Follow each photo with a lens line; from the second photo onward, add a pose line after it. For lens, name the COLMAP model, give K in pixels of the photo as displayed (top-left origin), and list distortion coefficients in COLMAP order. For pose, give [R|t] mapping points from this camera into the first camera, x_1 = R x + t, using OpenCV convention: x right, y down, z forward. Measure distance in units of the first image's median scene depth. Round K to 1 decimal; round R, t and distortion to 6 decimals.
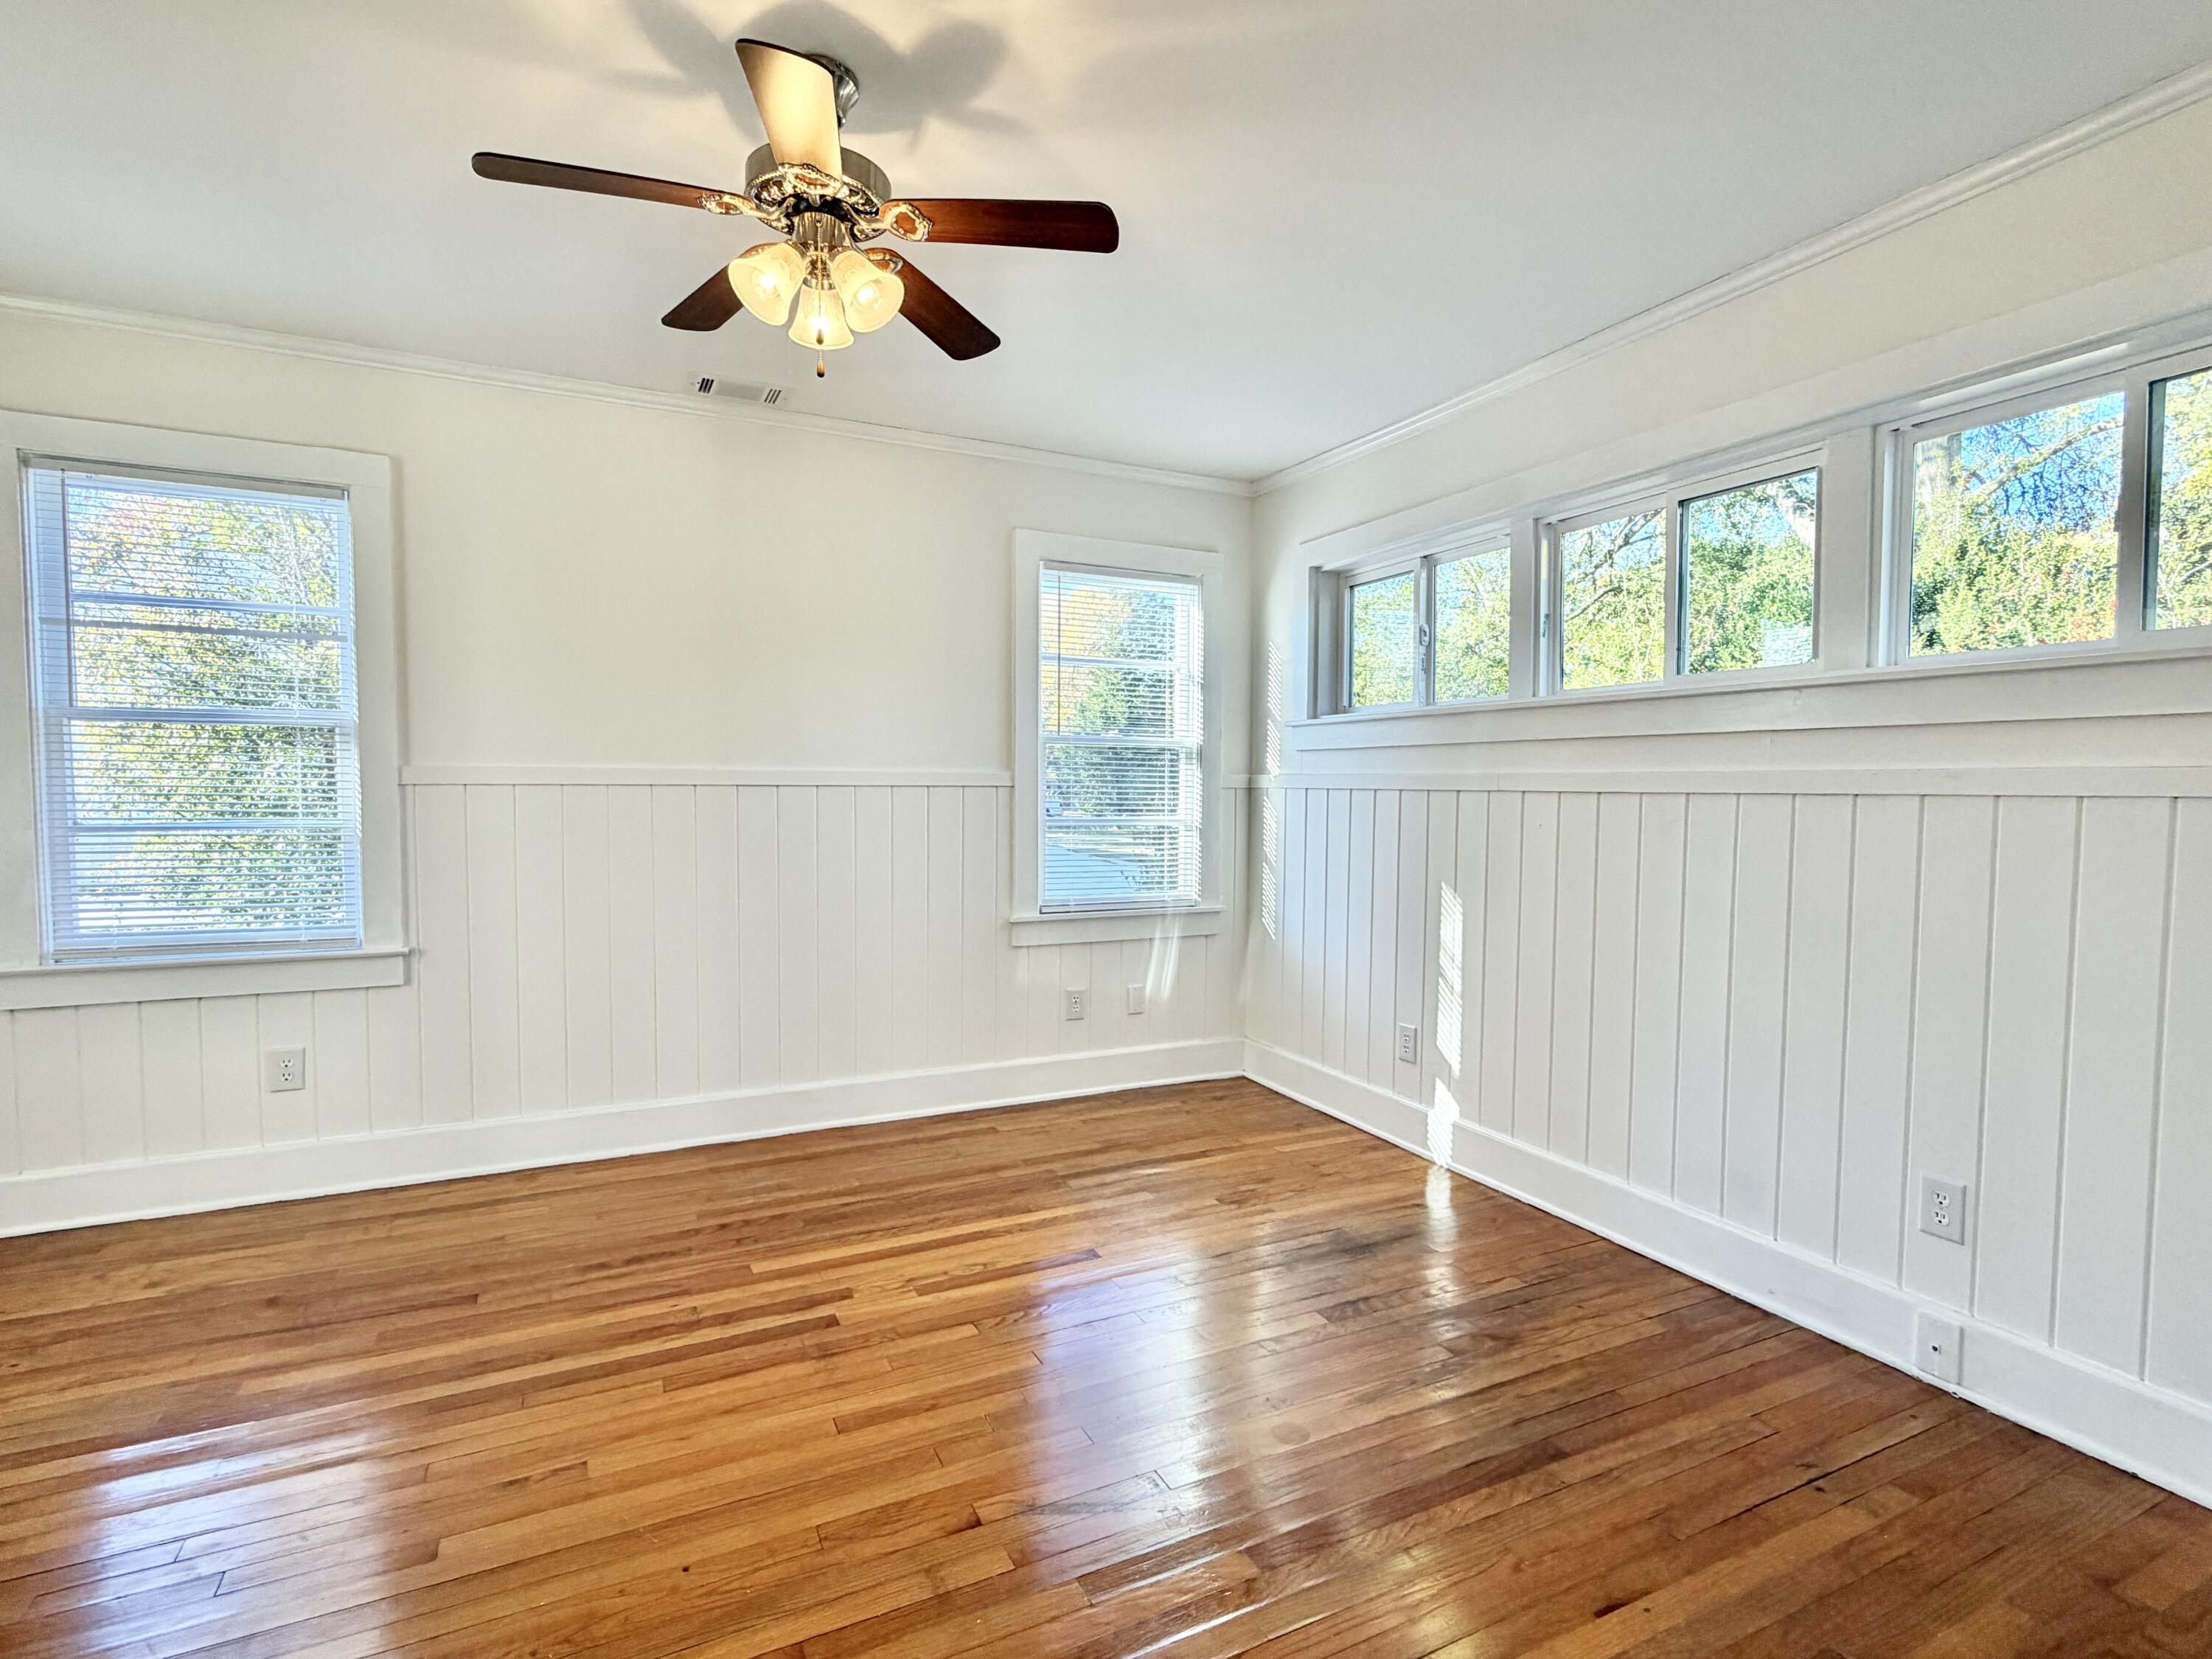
lens RADIAL K [[1075.0, 0, 1115.5], [0, 1075.0, 827.0], [0, 0, 1]] dist [0.004827, -0.001880]
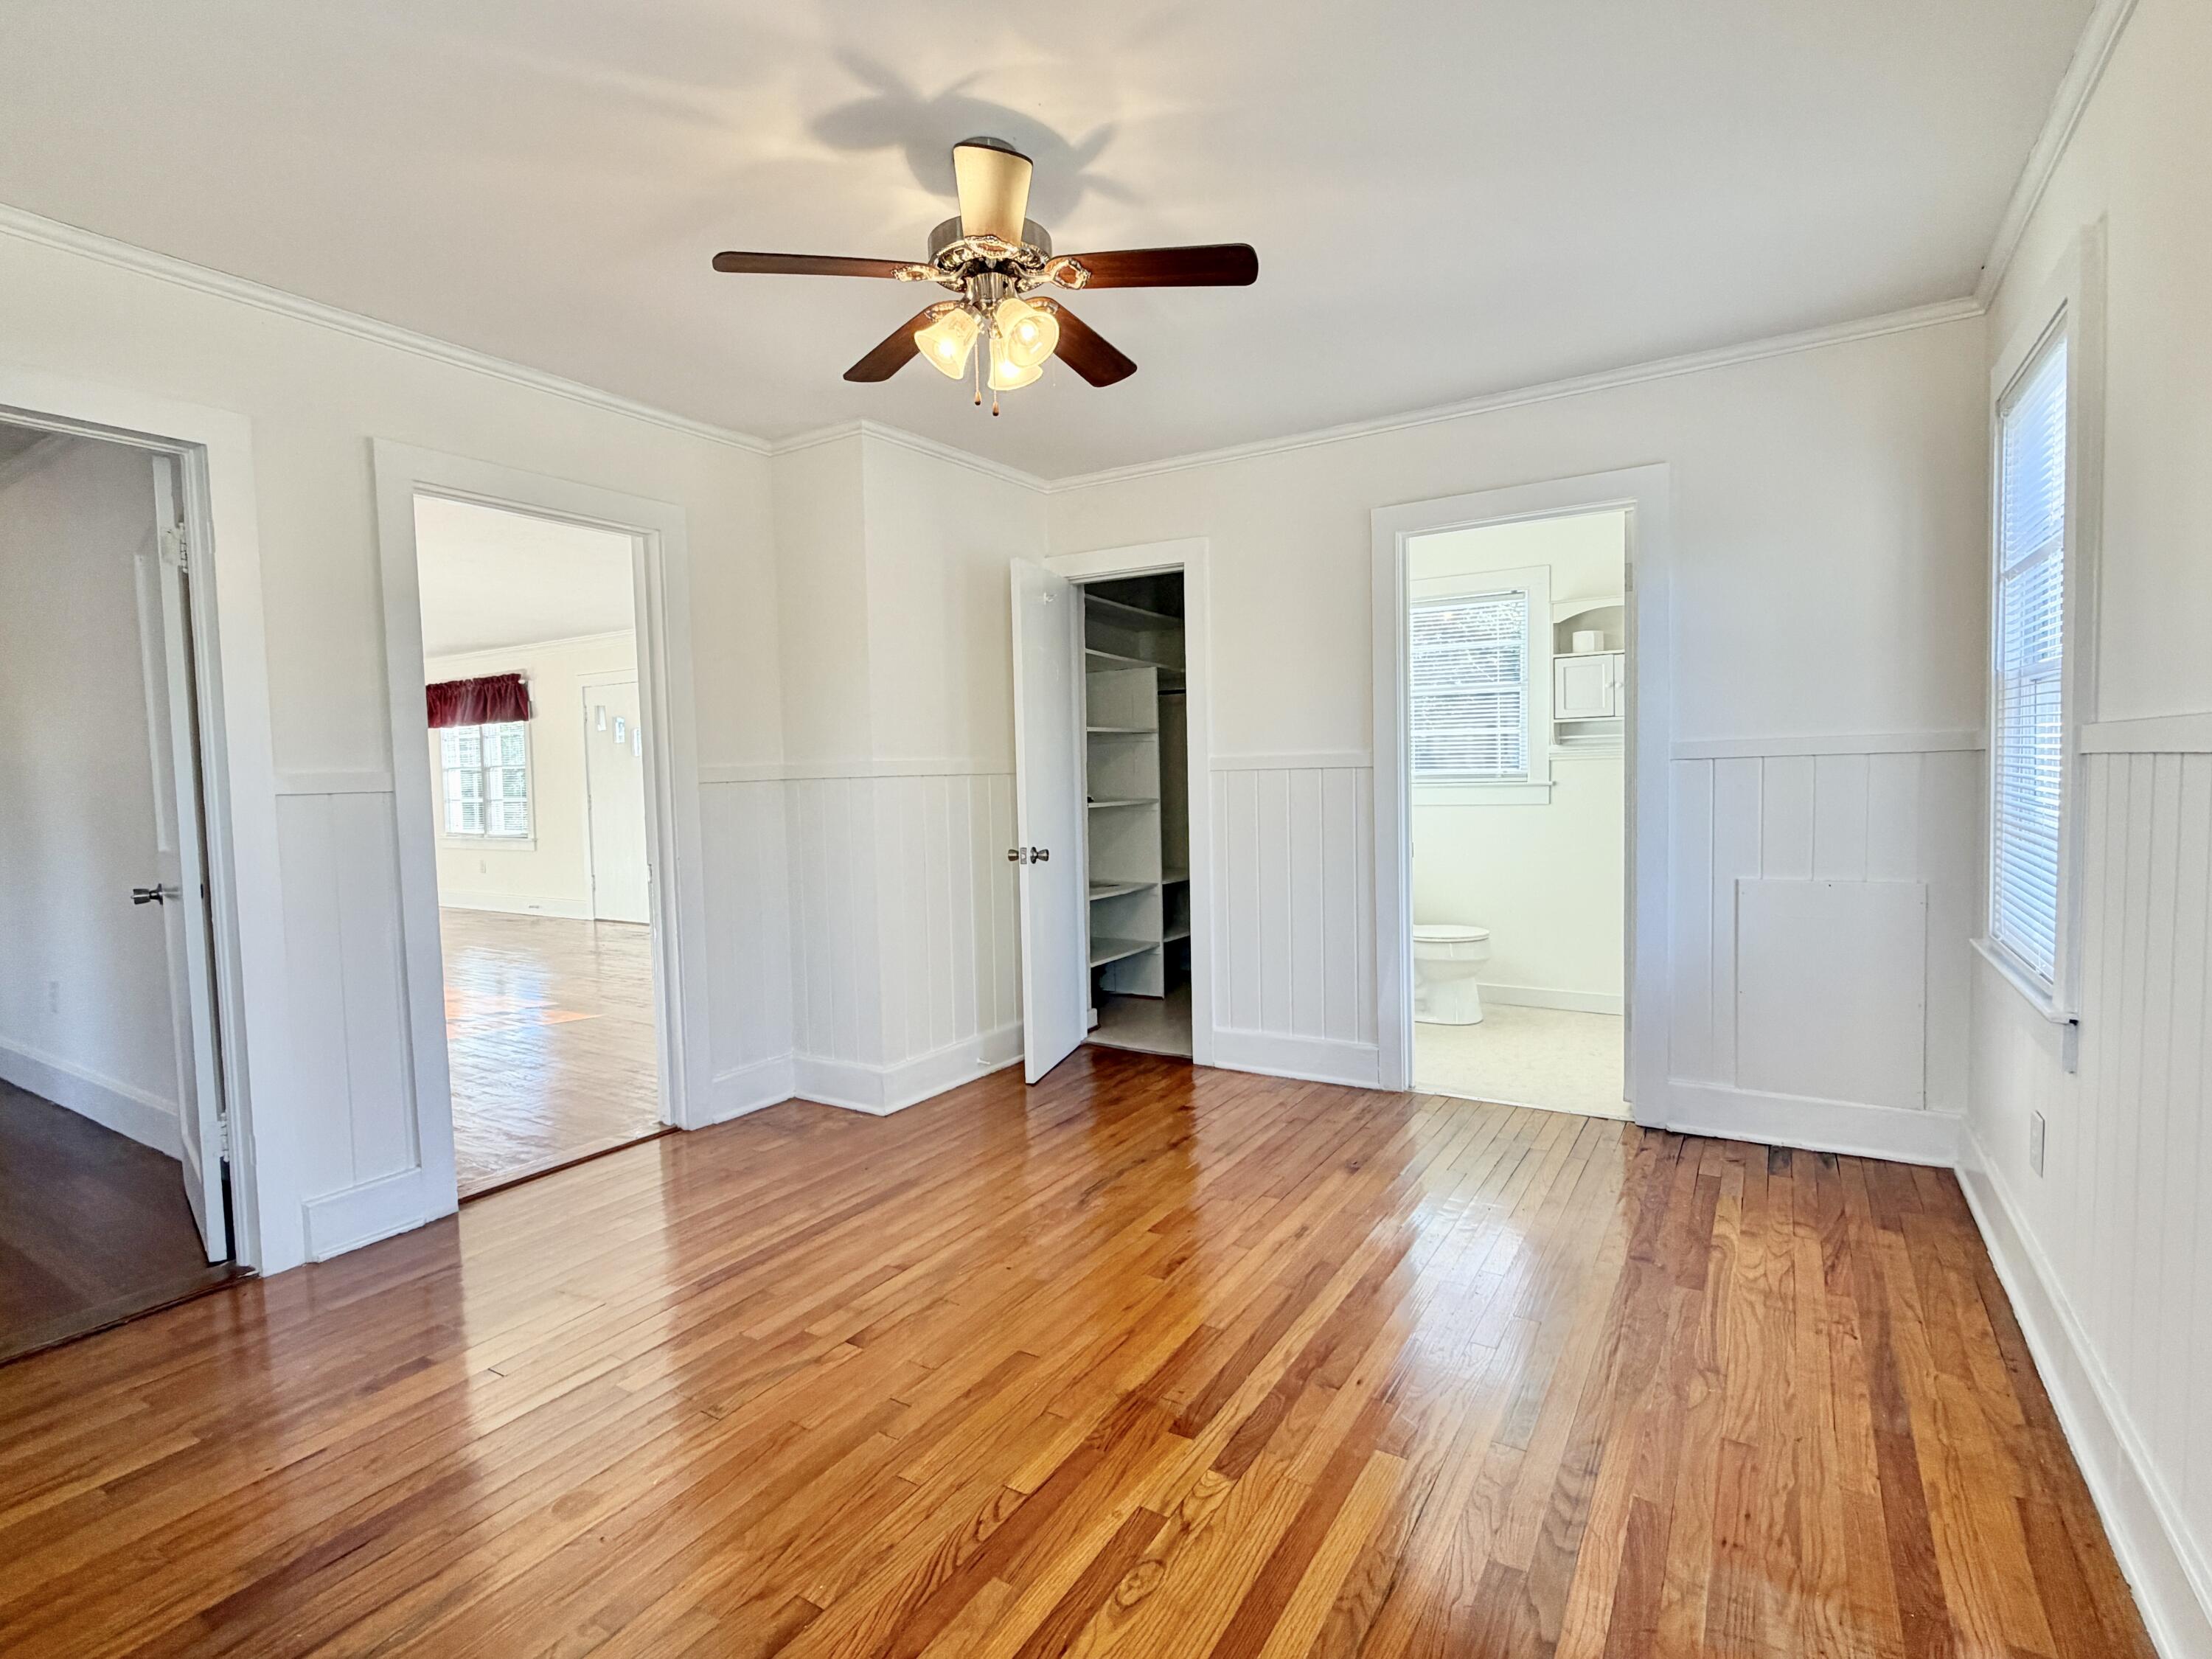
lens RADIAL K [[1075.0, 0, 1102.0], [0, 1075.0, 826.5], [0, 0, 1]] dist [0.004827, -0.001880]
pose [[-0.845381, 0.048666, -0.531942, 0.197420], [-0.007365, 0.994685, 0.102706, -0.081222], [0.534113, 0.090743, -0.840529, 1.574665]]
